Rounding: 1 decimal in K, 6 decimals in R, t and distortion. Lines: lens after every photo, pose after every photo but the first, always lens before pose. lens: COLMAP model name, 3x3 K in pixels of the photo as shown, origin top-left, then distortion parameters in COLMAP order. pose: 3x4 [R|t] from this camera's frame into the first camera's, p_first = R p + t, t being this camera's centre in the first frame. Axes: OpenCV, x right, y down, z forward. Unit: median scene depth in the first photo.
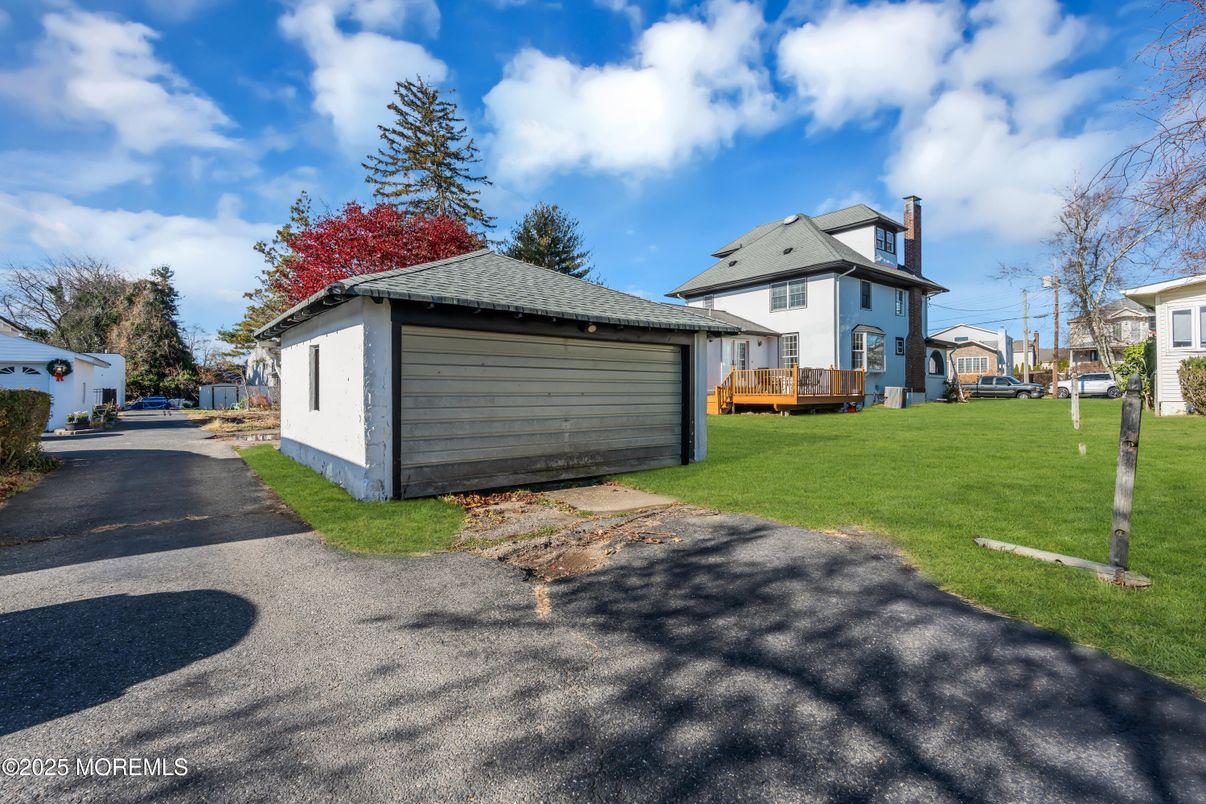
lens RADIAL K [[542.4, 0, 602.6], [0, 542.4, 392.3], [0, 0, 1]] dist [0.001913, 0.001297]
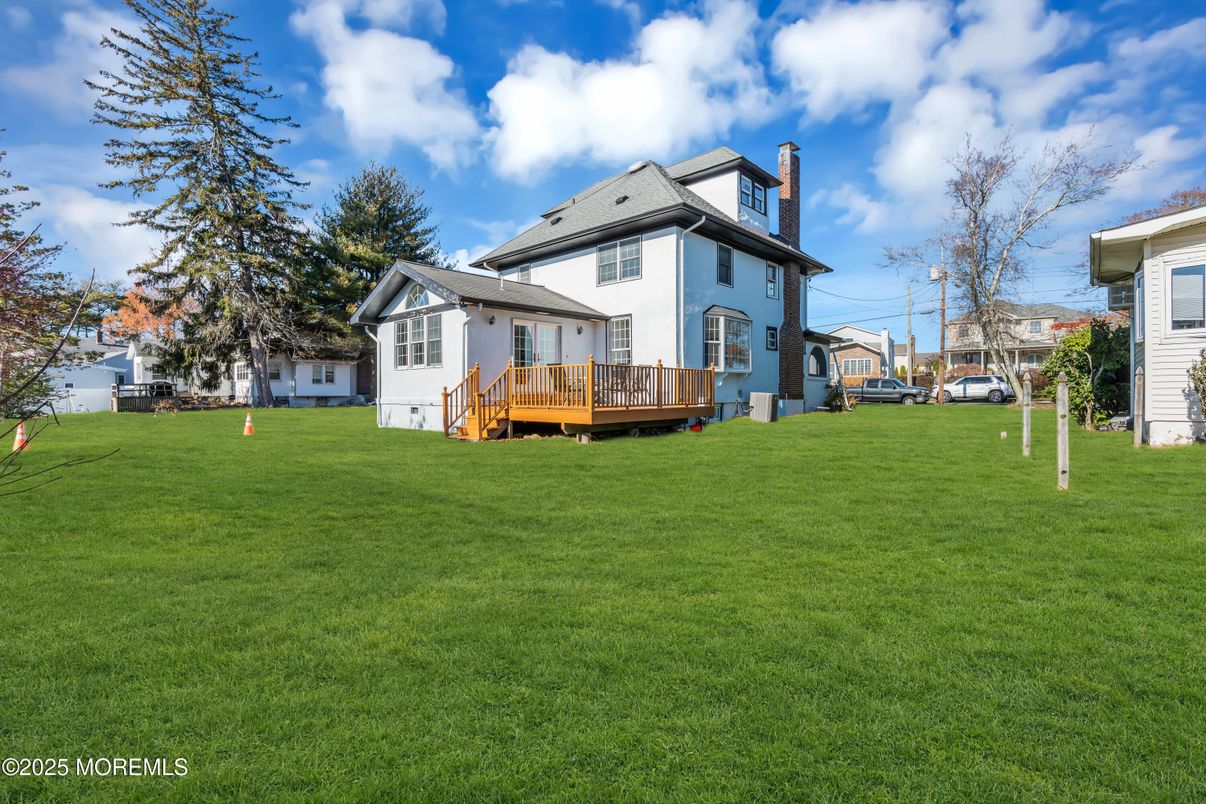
lens RADIAL K [[542.4, 0, 602.3], [0, 542.4, 401.2], [0, 0, 1]] dist [0.001913, 0.001297]
pose [[0.987030, -0.003449, 0.160500, 0.187800], [0.001358, 0.999913, 0.013137, -0.007574], [-0.160531, -0.012749, 0.986948, 0.283148]]
